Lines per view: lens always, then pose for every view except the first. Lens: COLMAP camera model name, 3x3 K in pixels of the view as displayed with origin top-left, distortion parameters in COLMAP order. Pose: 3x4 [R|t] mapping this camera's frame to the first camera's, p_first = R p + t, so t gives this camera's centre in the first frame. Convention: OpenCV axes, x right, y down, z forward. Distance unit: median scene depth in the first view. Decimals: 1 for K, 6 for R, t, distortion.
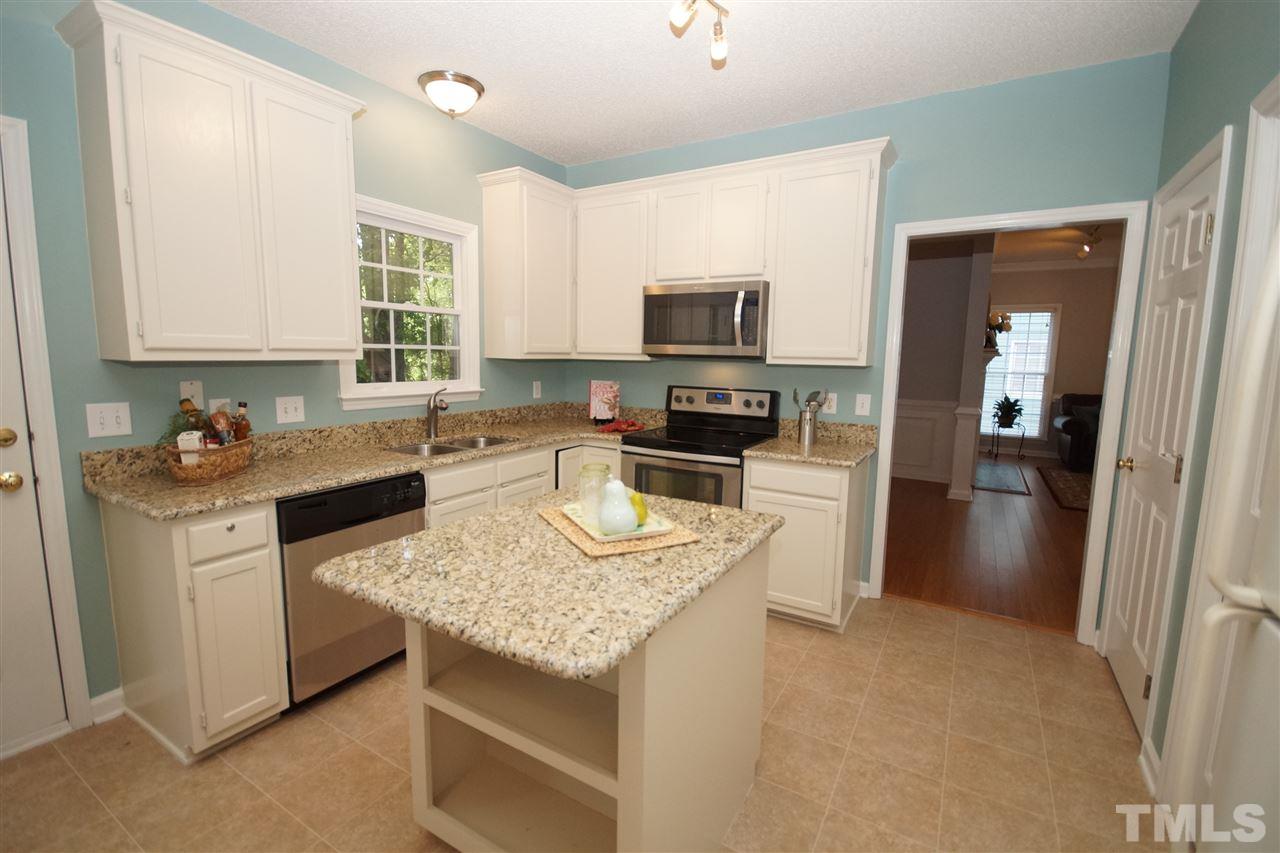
lens RADIAL K [[567.8, 0, 634.8], [0, 567.8, 427.0], [0, 0, 1]] dist [0.000373, -0.007900]
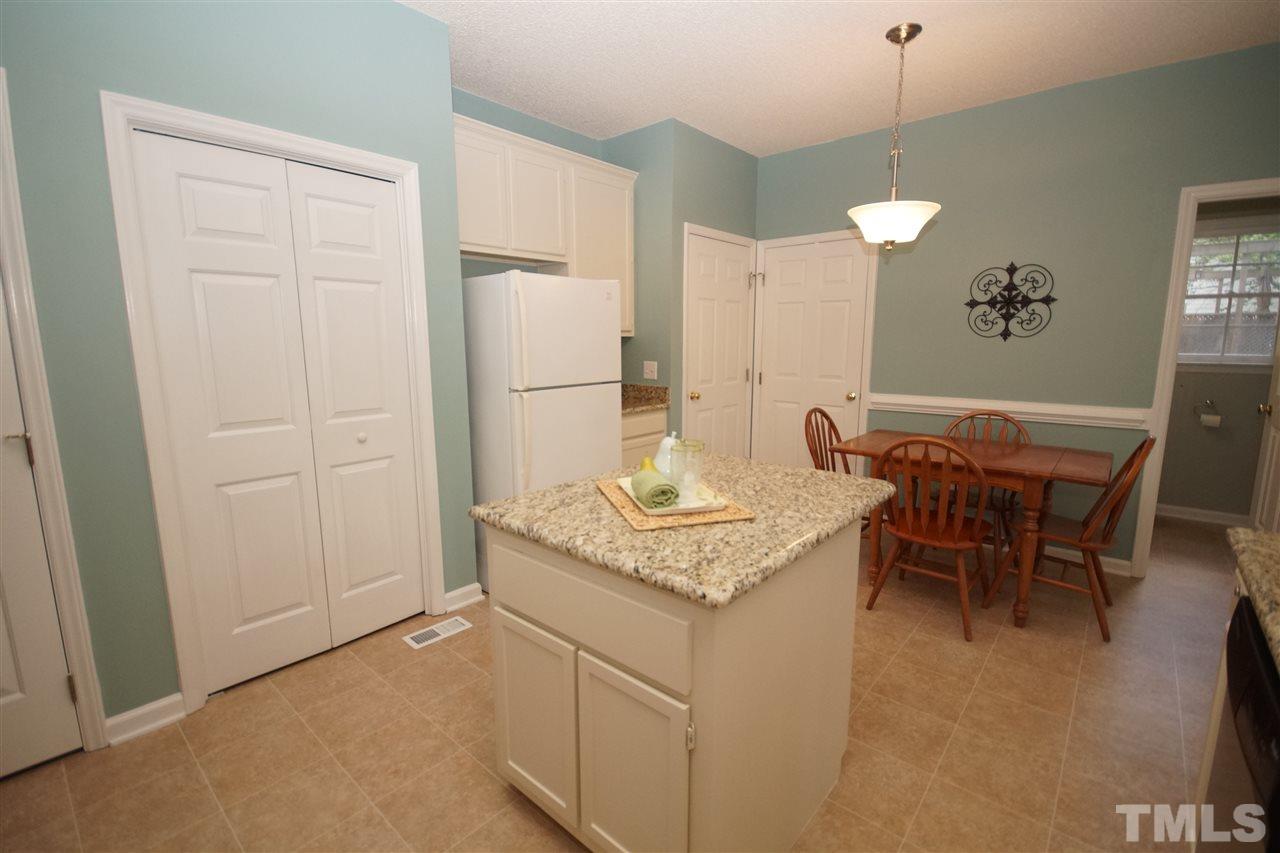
lens RADIAL K [[567.8, 0, 630.1], [0, 567.8, 428.1], [0, 0, 1]] dist [0.000373, -0.007900]
pose [[-0.983439, -0.039127, 0.176966, -0.125437], [0.012823, 0.958951, 0.283281, -0.196613], [-0.180786, 0.280859, -0.942568, 1.676004]]
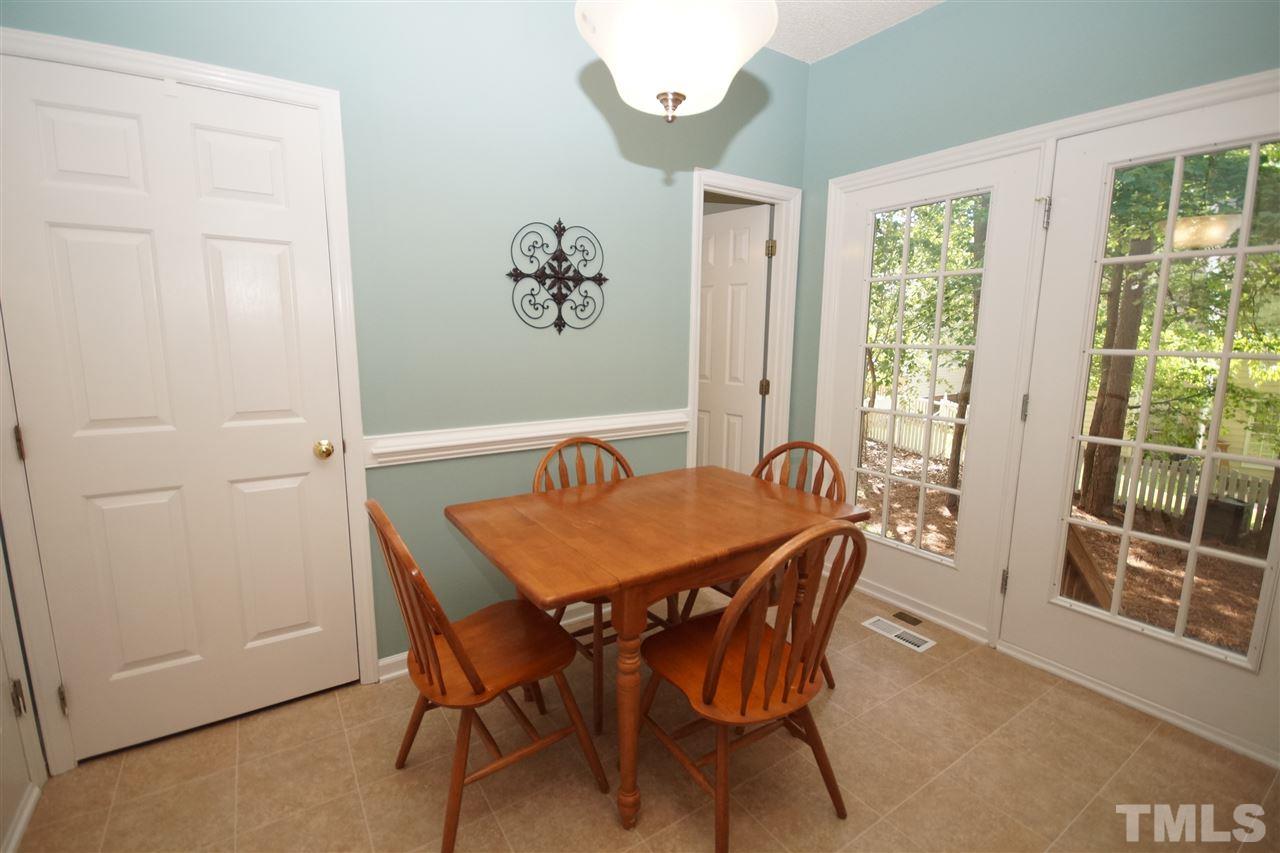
lens RADIAL K [[567.8, 0, 636.2], [0, 567.8, 420.0], [0, 0, 1]] dist [0.000373, -0.007900]
pose [[-0.384072, 0.133002, -0.913673, 0.146591], [-0.147542, 0.968013, 0.202933, -0.028849], [0.911438, 0.212747, -0.352163, 0.298705]]
